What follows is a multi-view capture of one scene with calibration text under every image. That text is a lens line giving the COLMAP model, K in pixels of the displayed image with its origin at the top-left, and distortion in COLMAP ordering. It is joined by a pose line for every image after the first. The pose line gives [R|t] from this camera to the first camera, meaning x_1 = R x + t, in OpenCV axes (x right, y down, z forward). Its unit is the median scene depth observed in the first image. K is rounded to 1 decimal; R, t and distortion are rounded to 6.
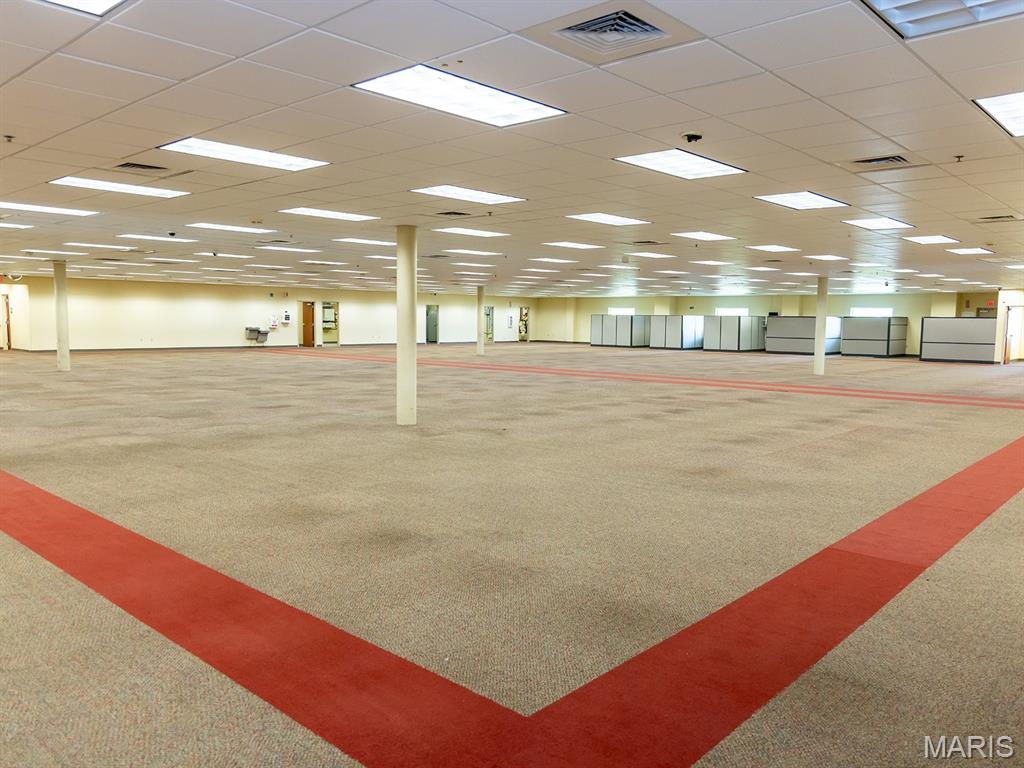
lens RADIAL K [[771.9, 0, 512.0], [0, 771.9, 384.0], [0, 0, 1]] dist [0.055466, -0.000060]
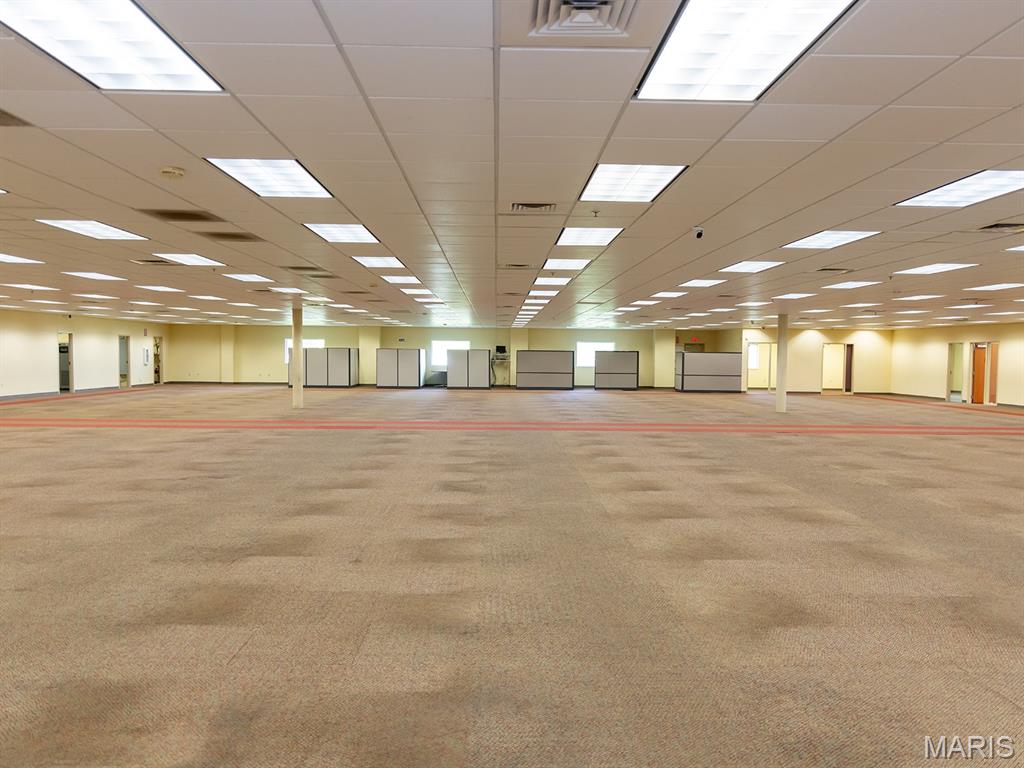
lens RADIAL K [[776.3, 0, 507.8], [0, 776.3, 362.3], [0, 0, 1]] dist [0.008117, 0.003502]
pose [[0.738908, -0.013278, 0.673675, -0.348165], [0.058612, 0.997283, -0.044632, -0.034838], [-0.671252, 0.072464, 0.737679, 0.347278]]
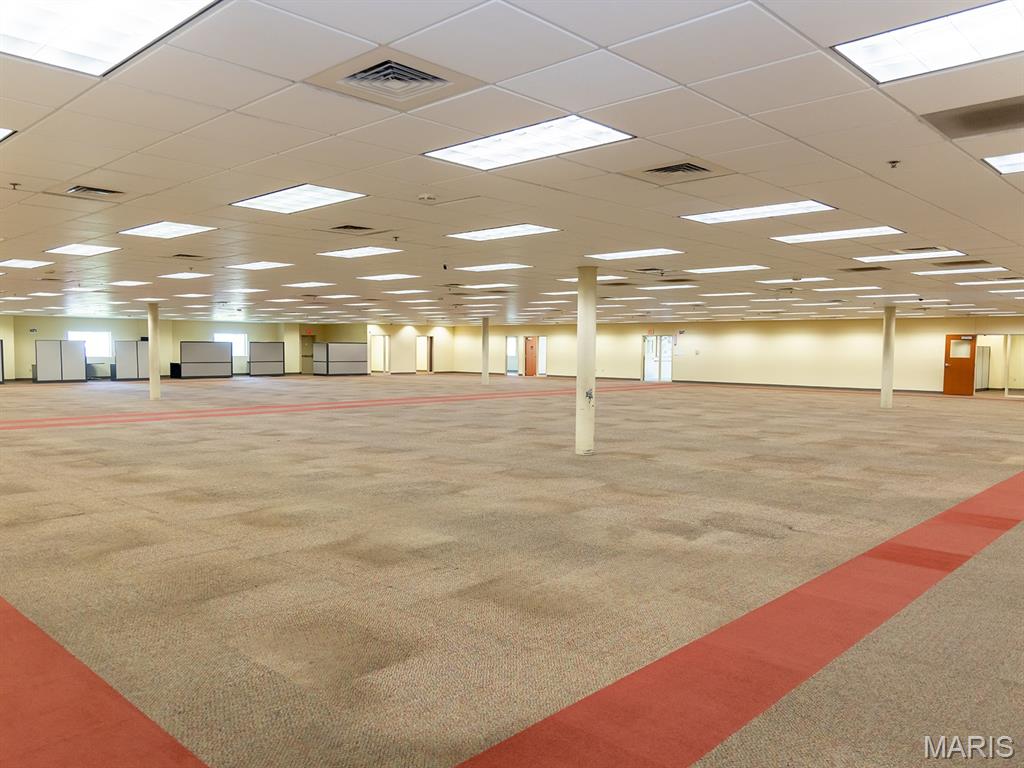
lens RADIAL K [[774.4, 0, 467.2], [0, 774.4, 384.2], [0, 0, 1]] dist [-0.003292, 0.000810]
pose [[0.050829, -0.061964, 0.996783, -0.699591], [0.083183, 0.994868, 0.057603, -0.066317], [-0.995237, 0.079987, 0.055723, 0.652245]]
